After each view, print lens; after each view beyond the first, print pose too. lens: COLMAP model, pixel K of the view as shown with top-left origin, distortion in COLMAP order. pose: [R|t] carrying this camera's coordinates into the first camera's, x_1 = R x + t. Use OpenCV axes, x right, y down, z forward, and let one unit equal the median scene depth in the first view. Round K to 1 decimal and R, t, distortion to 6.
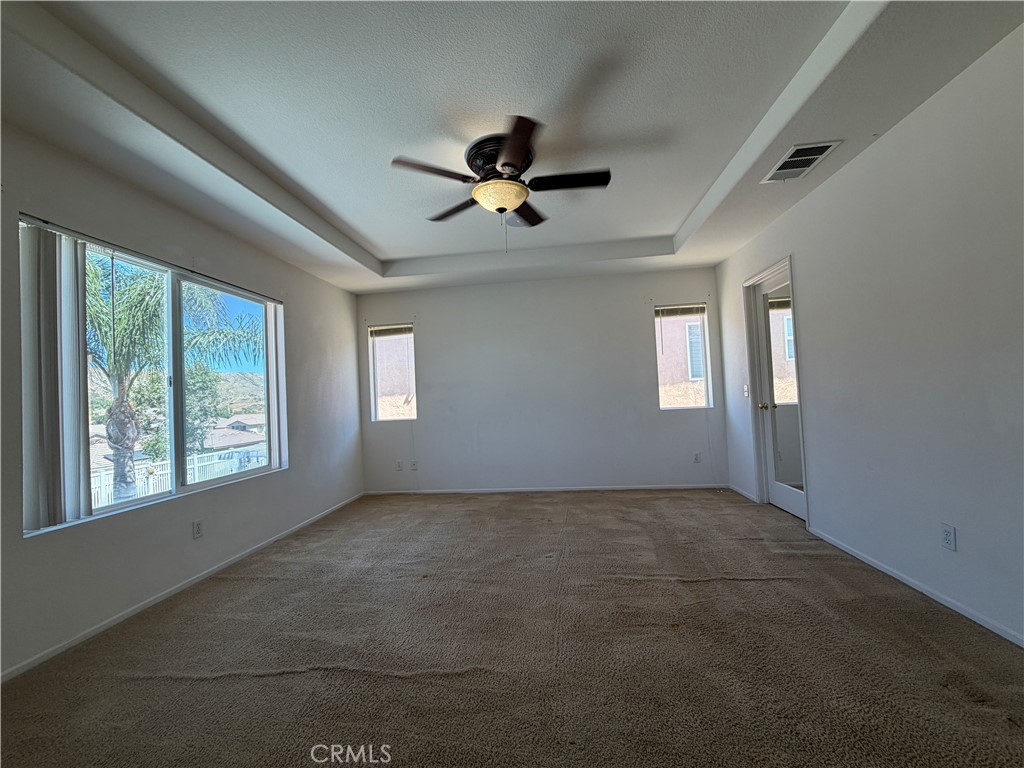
lens RADIAL K [[410.1, 0, 511.7], [0, 410.1, 384.5], [0, 0, 1]] dist [-0.001775, 0.000467]
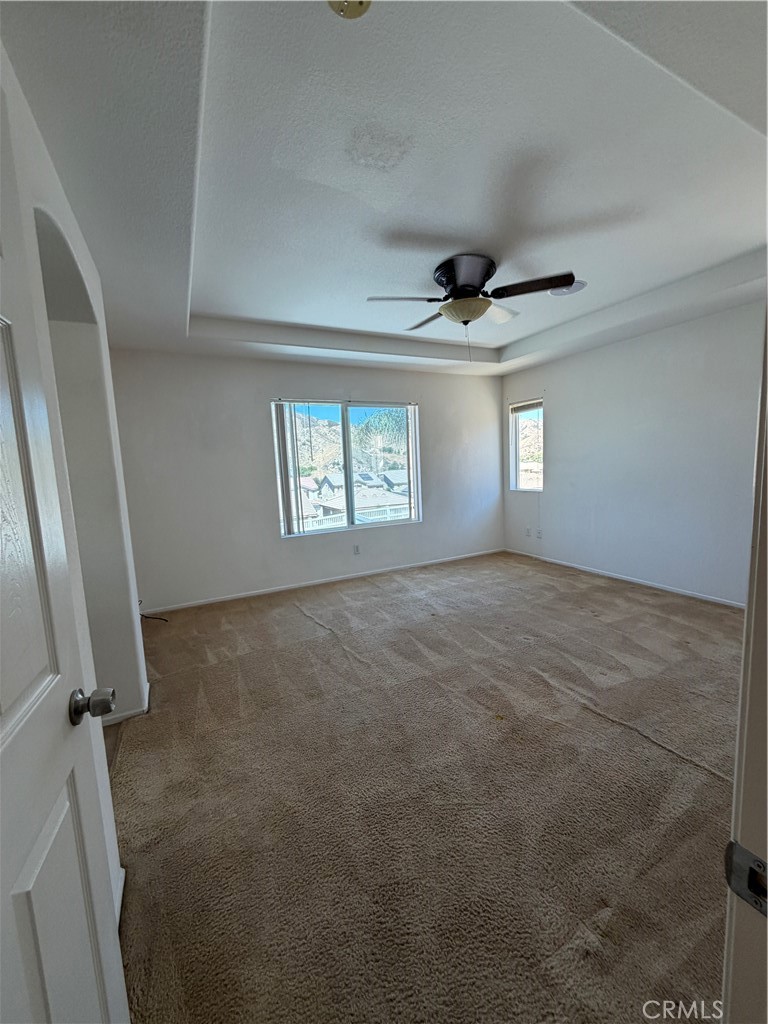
lens RADIAL K [[410.1, 0, 380.1], [0, 410.1, 512.7], [0, 0, 1]] dist [-0.001775, 0.000467]
pose [[0.541778, 0.124871, -0.831194, 0.758932], [0.045473, 0.983100, 0.177331, -0.119922], [0.839290, -0.133871, 0.526944, 0.151599]]
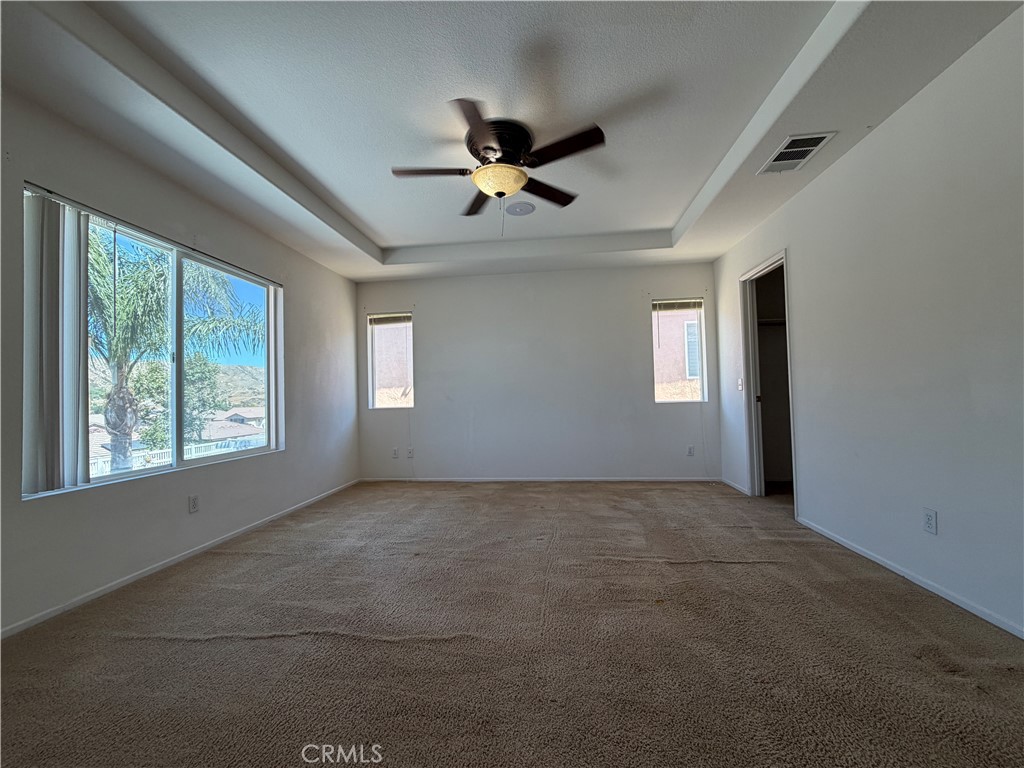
lens RADIAL K [[410.1, 0, 511.6], [0, 410.1, 384.8], [0, 0, 1]] dist [-0.001775, 0.000467]
pose [[0.999758, 0.021973, 0.001180, 0.011446], [-0.021975, 0.999757, 0.001960, 0.038899], [-0.001136, -0.001985, 0.999997, -0.012912]]
